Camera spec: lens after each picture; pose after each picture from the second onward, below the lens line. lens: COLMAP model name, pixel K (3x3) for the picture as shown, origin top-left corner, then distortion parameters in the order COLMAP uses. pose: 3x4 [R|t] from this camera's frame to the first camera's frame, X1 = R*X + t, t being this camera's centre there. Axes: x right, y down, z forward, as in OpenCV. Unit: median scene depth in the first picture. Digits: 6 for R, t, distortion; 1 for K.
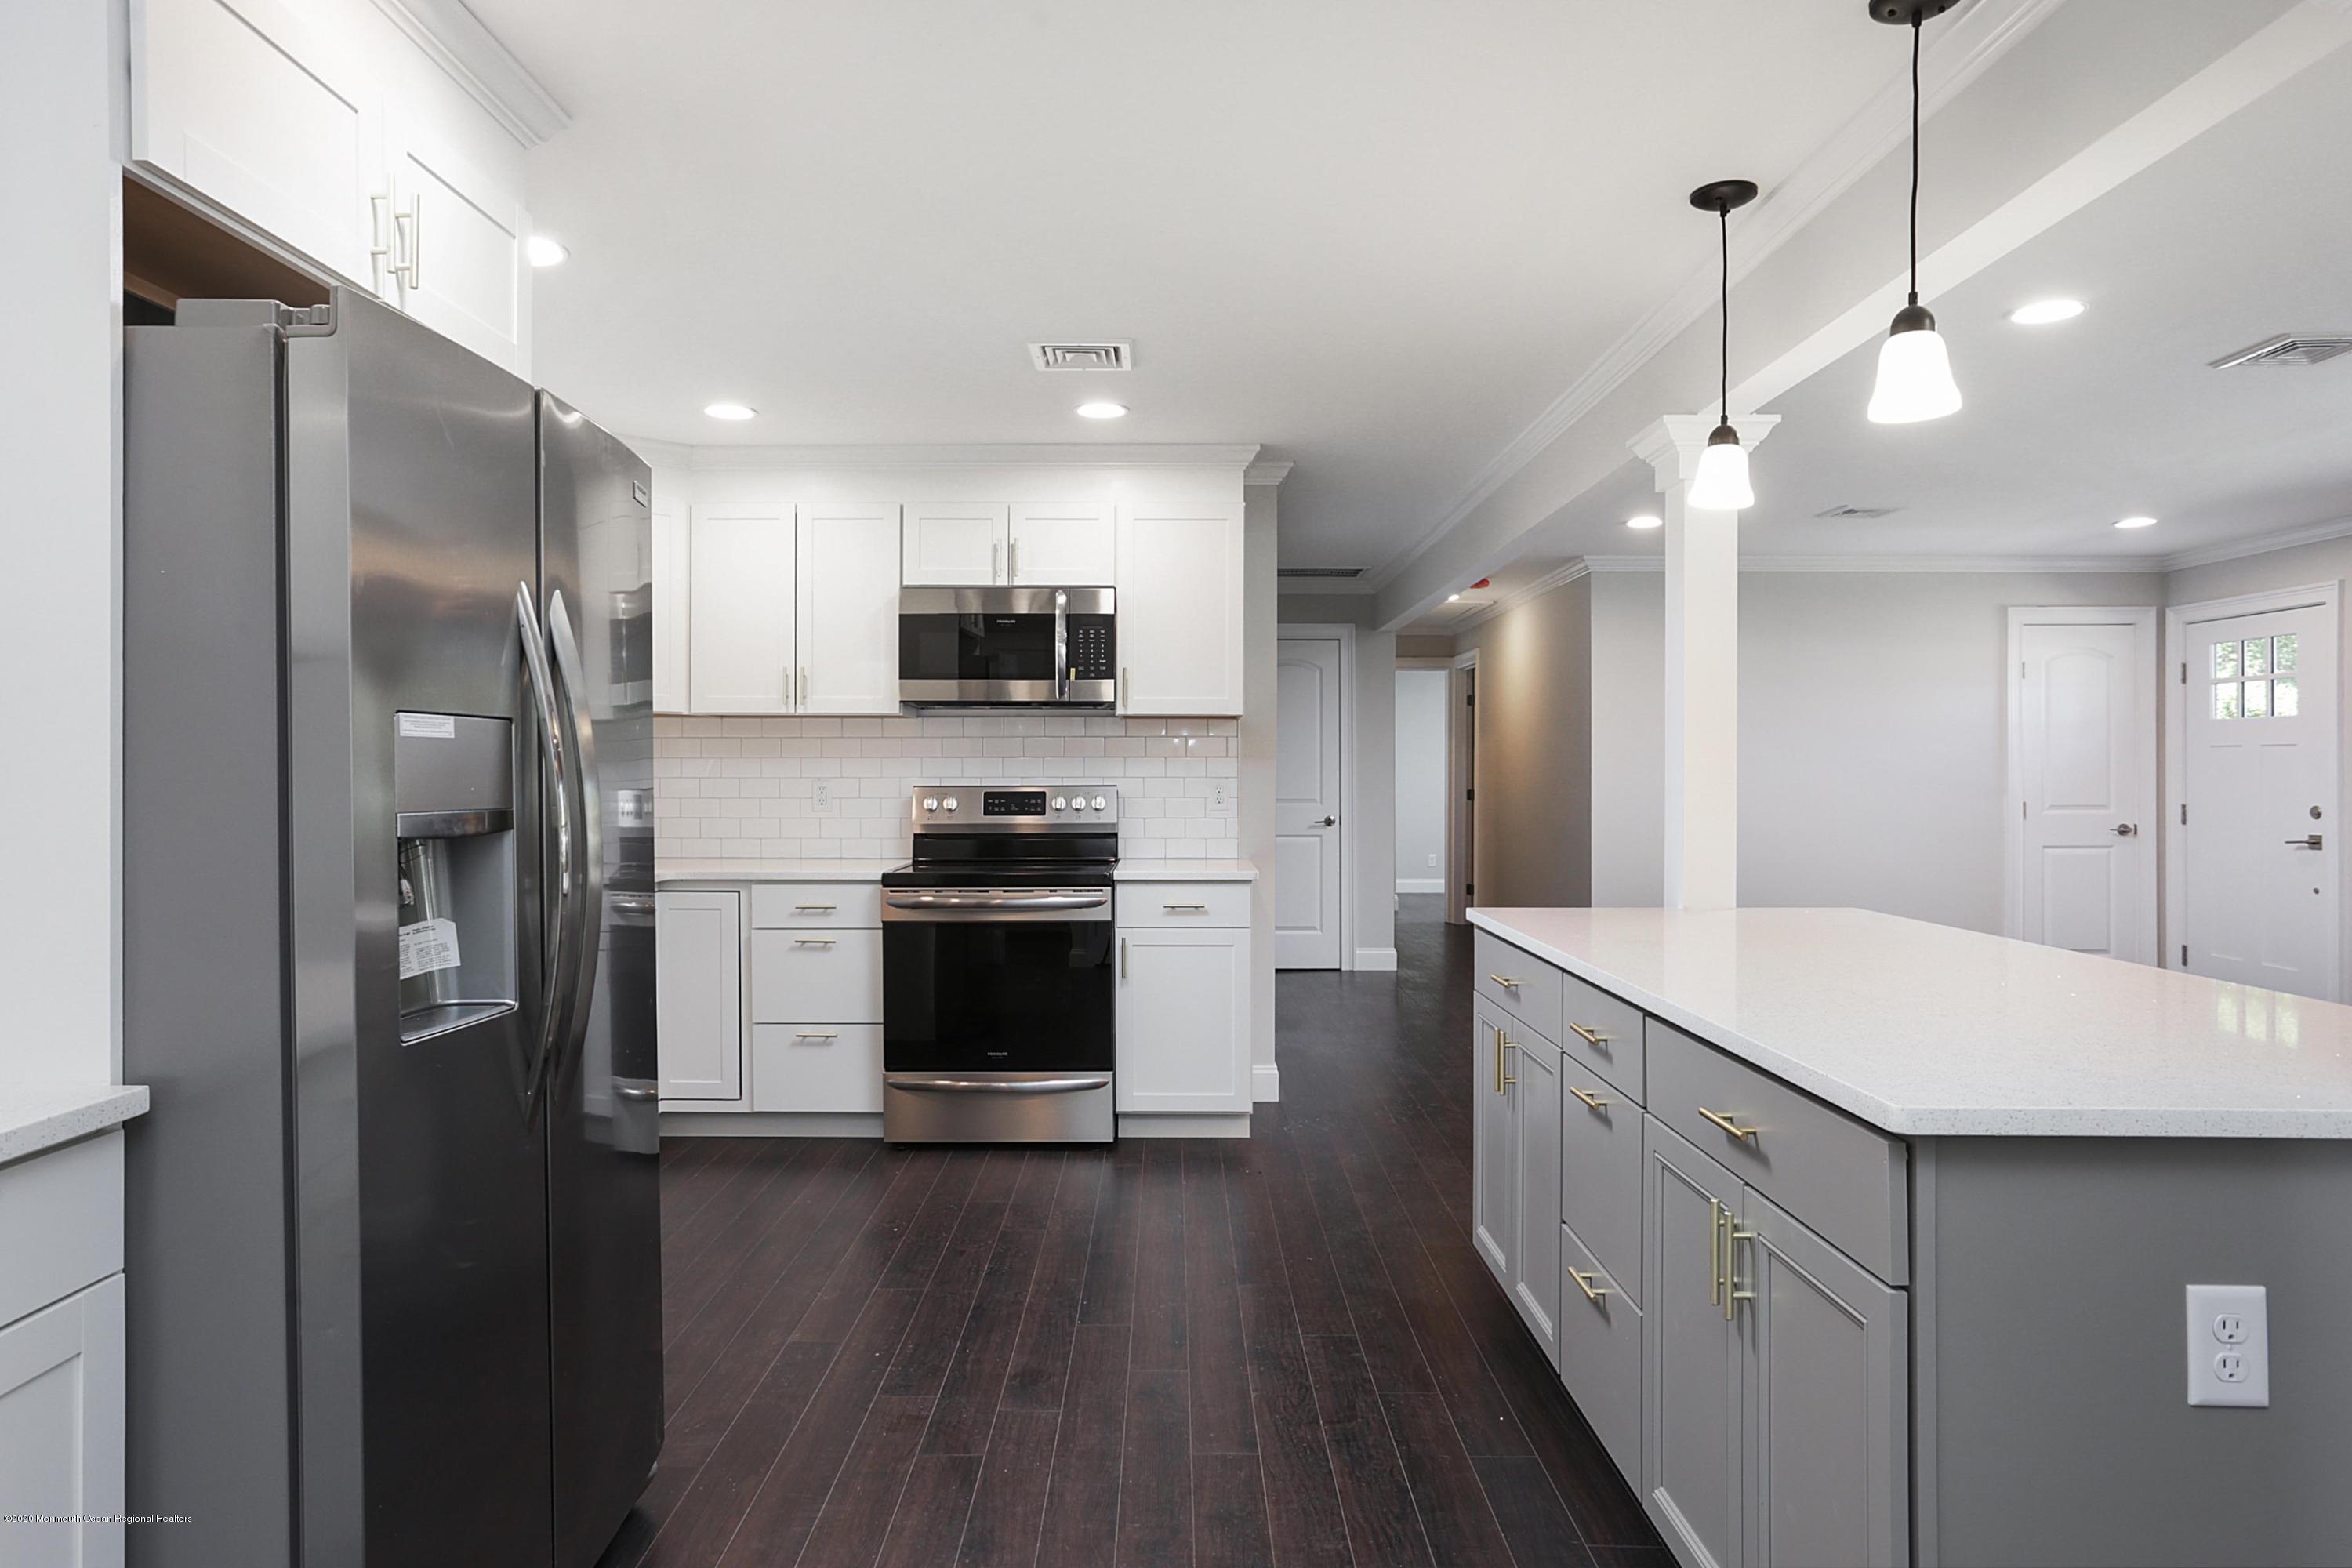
lens RADIAL K [[1439.1, 0, 1176.0], [0, 1439.1, 784.0], [0, 0, 1]] dist [-0.011270, 0.002796]
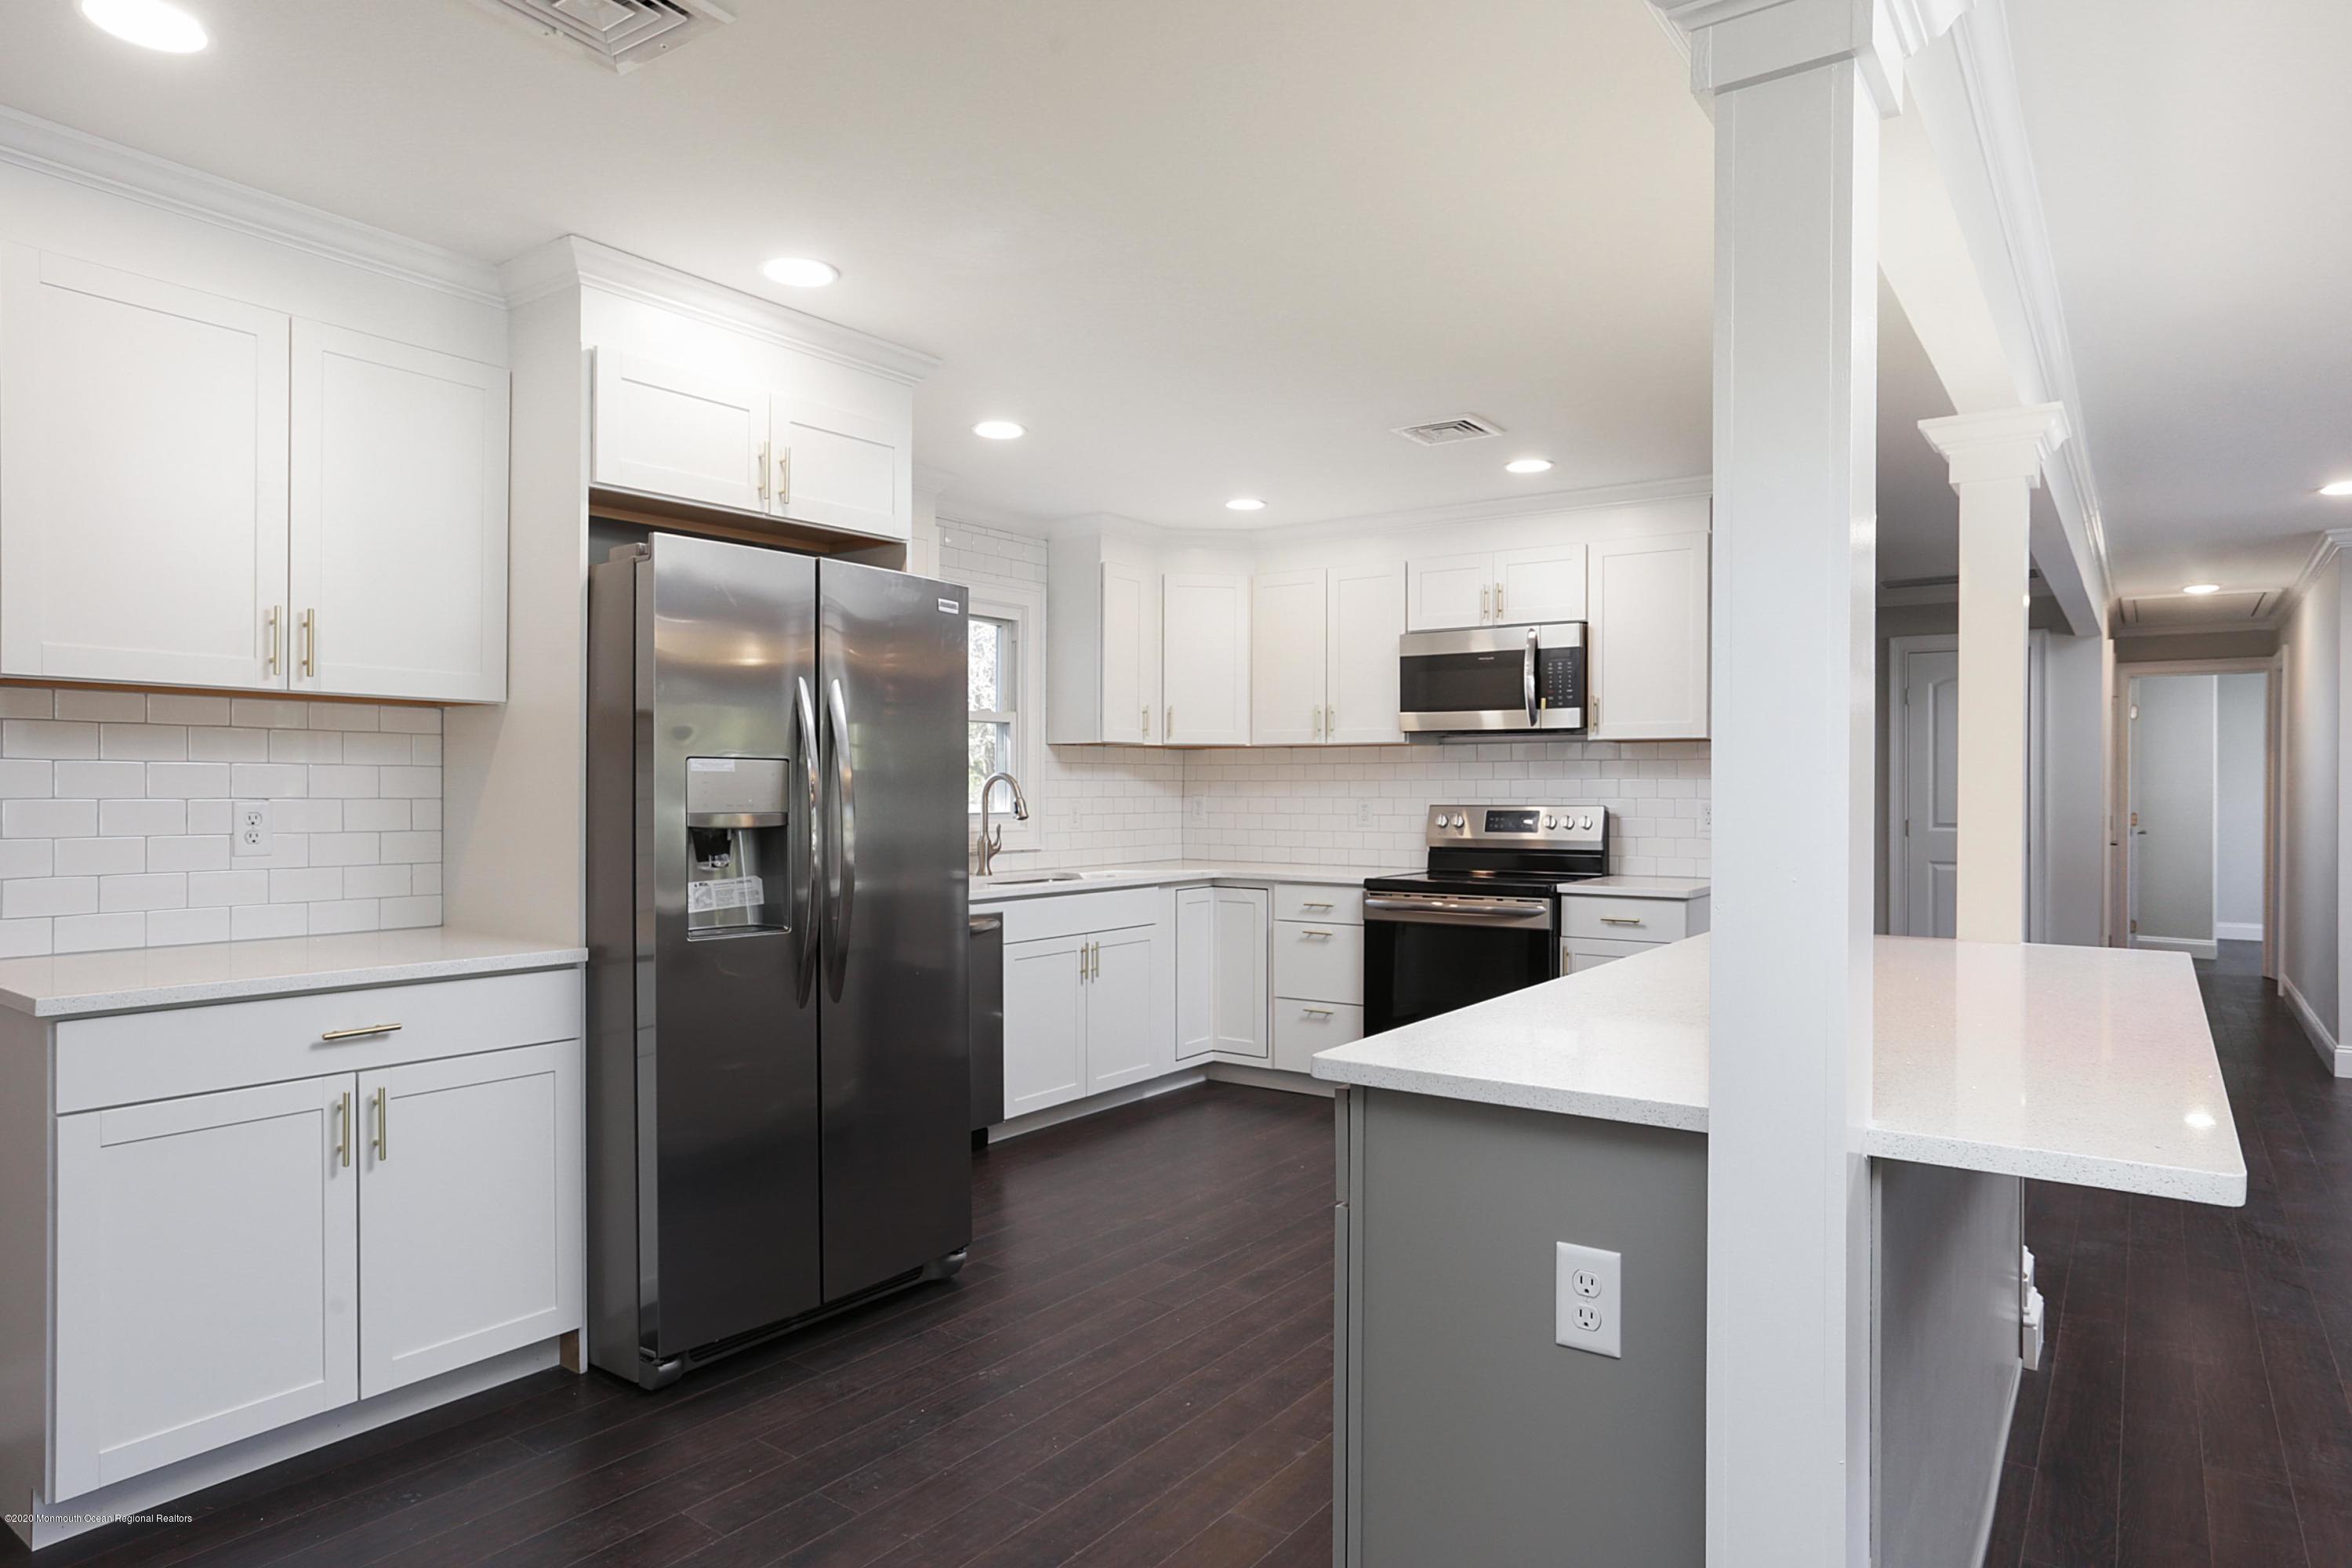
lens RADIAL K [[1412.8, 0, 1176.0], [0, 1412.8, 784.0], [0, 0, 1]] dist [-0.070584, 0.036186]
pose [[0.811578, -0.000230, -0.584244, 0.324231], [-0.008387, 0.999892, -0.012045, -0.000157], [0.584183, 0.014675, 0.811489, -0.028023]]
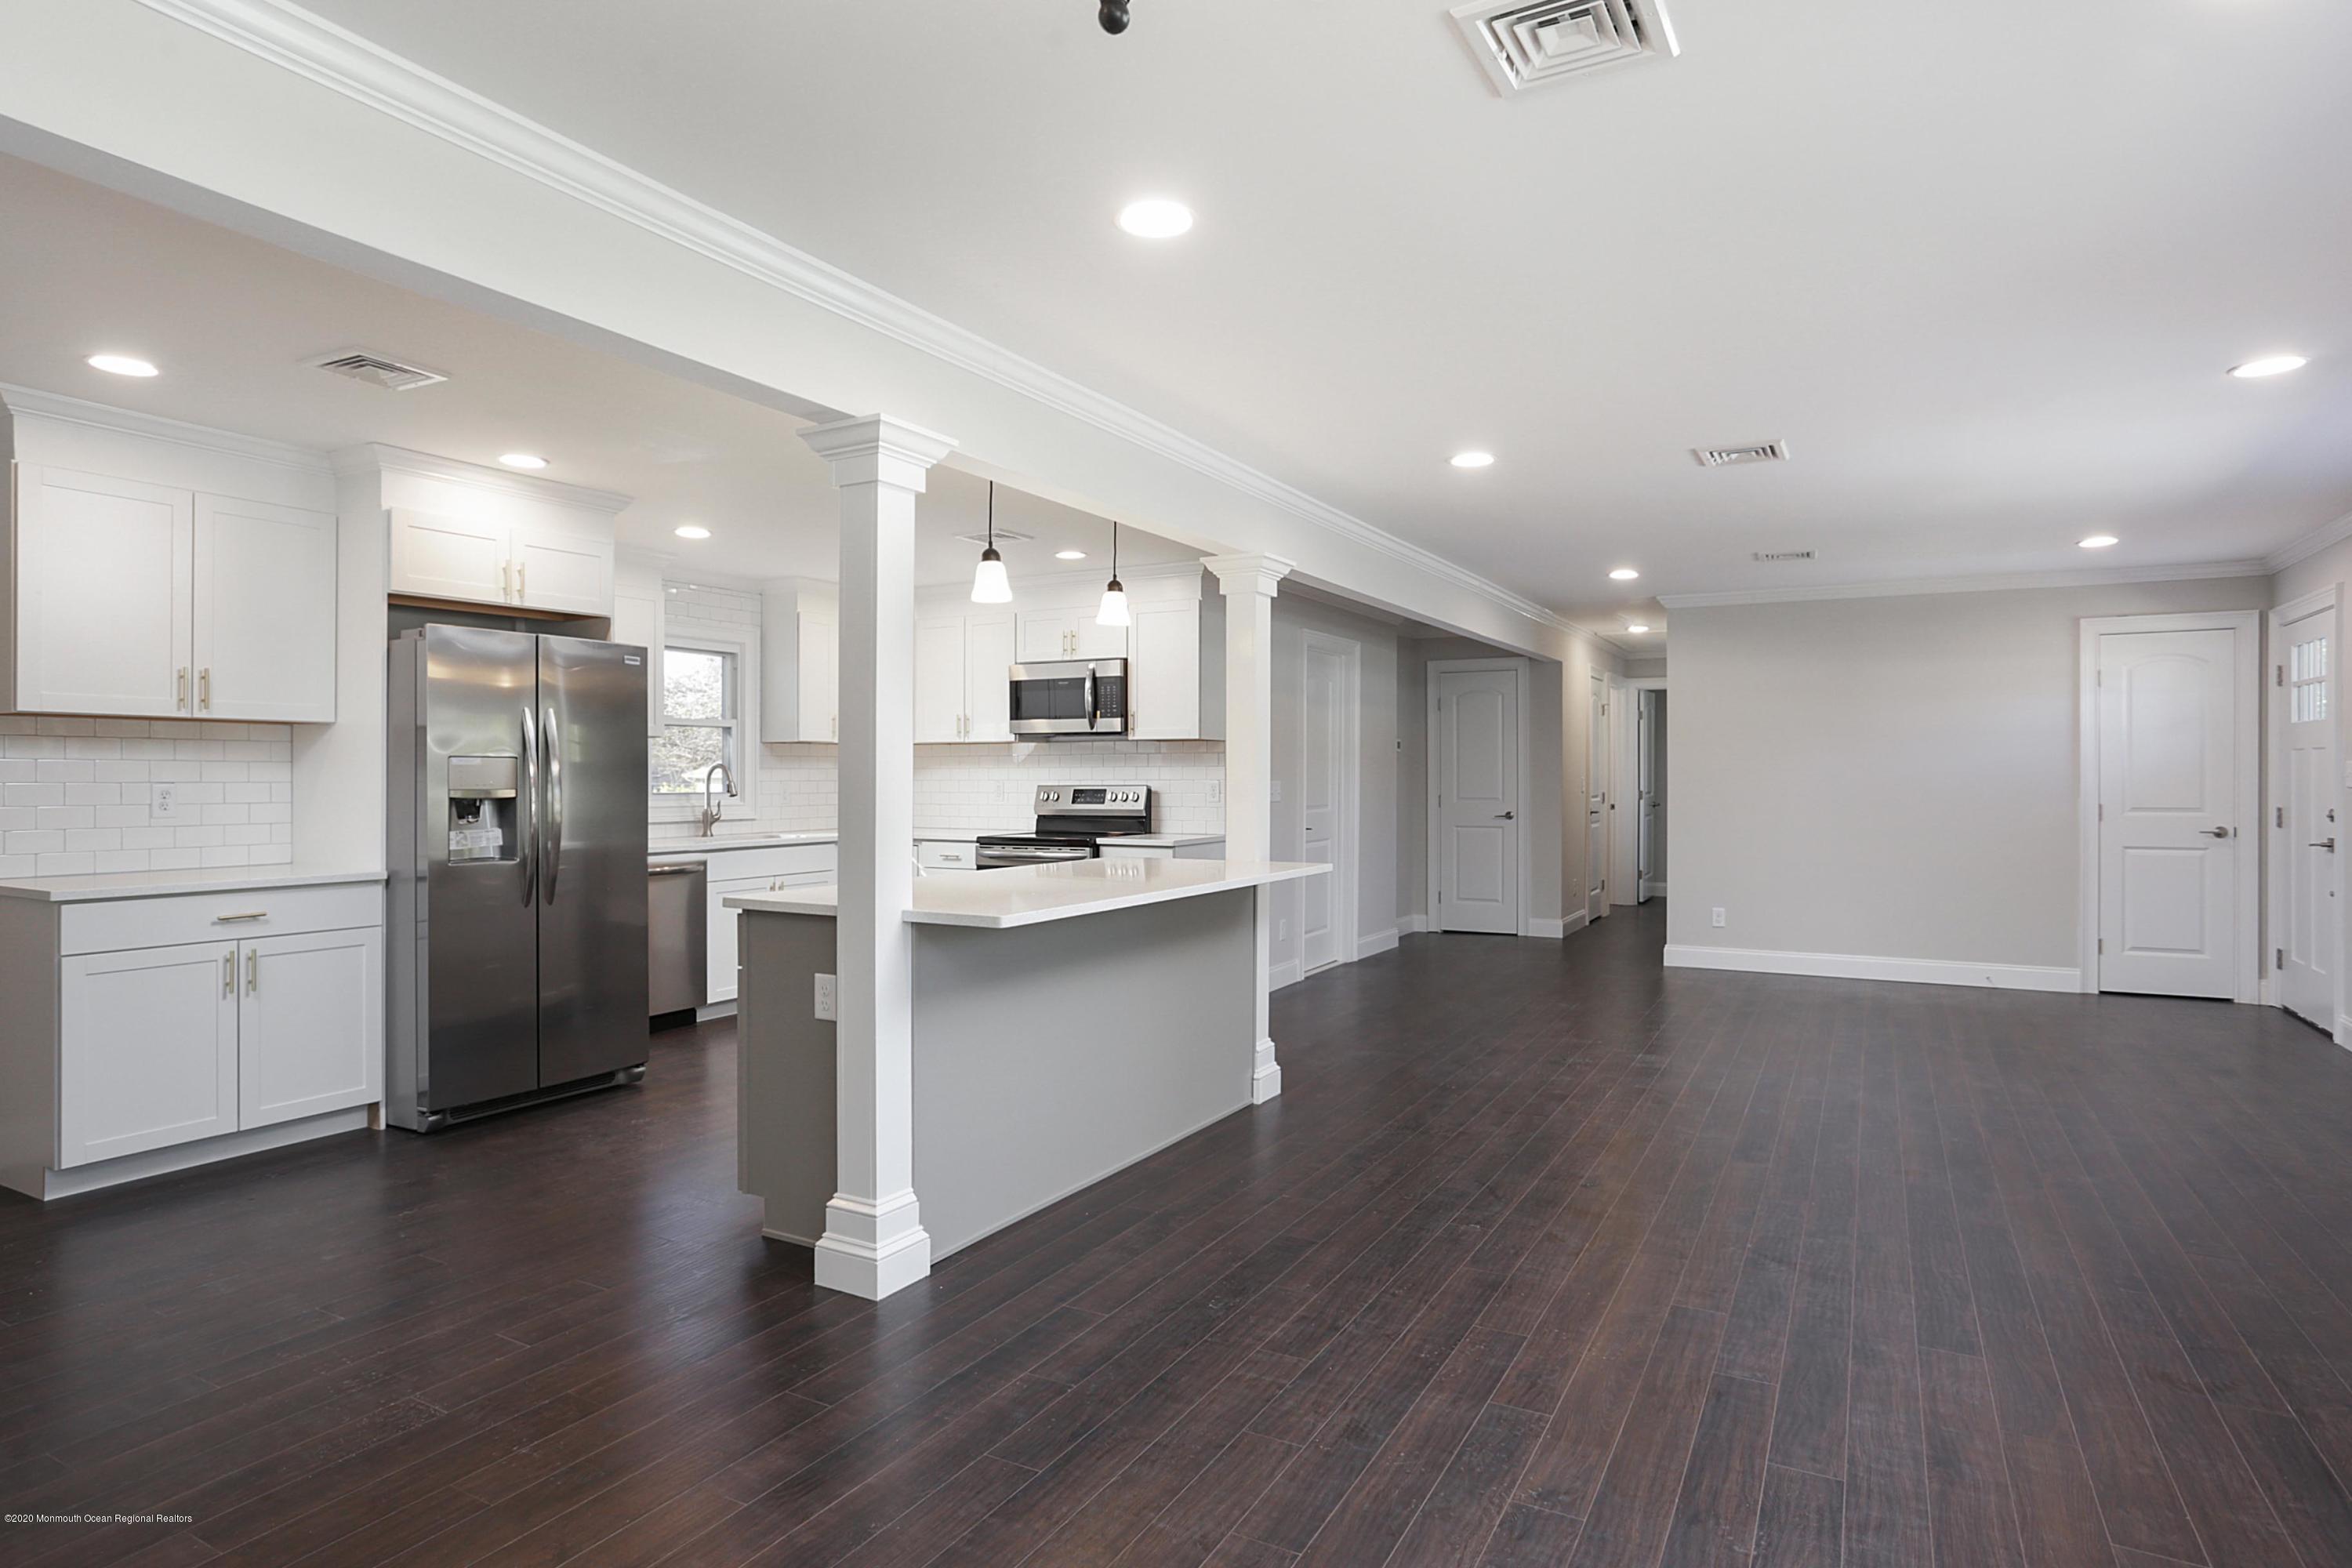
lens RADIAL K [[1323.8, 0, 1193.0], [0, 1323.8, 769.3], [0, 0, 1]] dist [-0.050148, 0.030920]
pose [[0.876954, -0.003839, -0.480559, 0.717655], [-0.003135, 0.999901, -0.013709, 0.003440], [0.480564, 0.013529, 0.876855, -0.227382]]
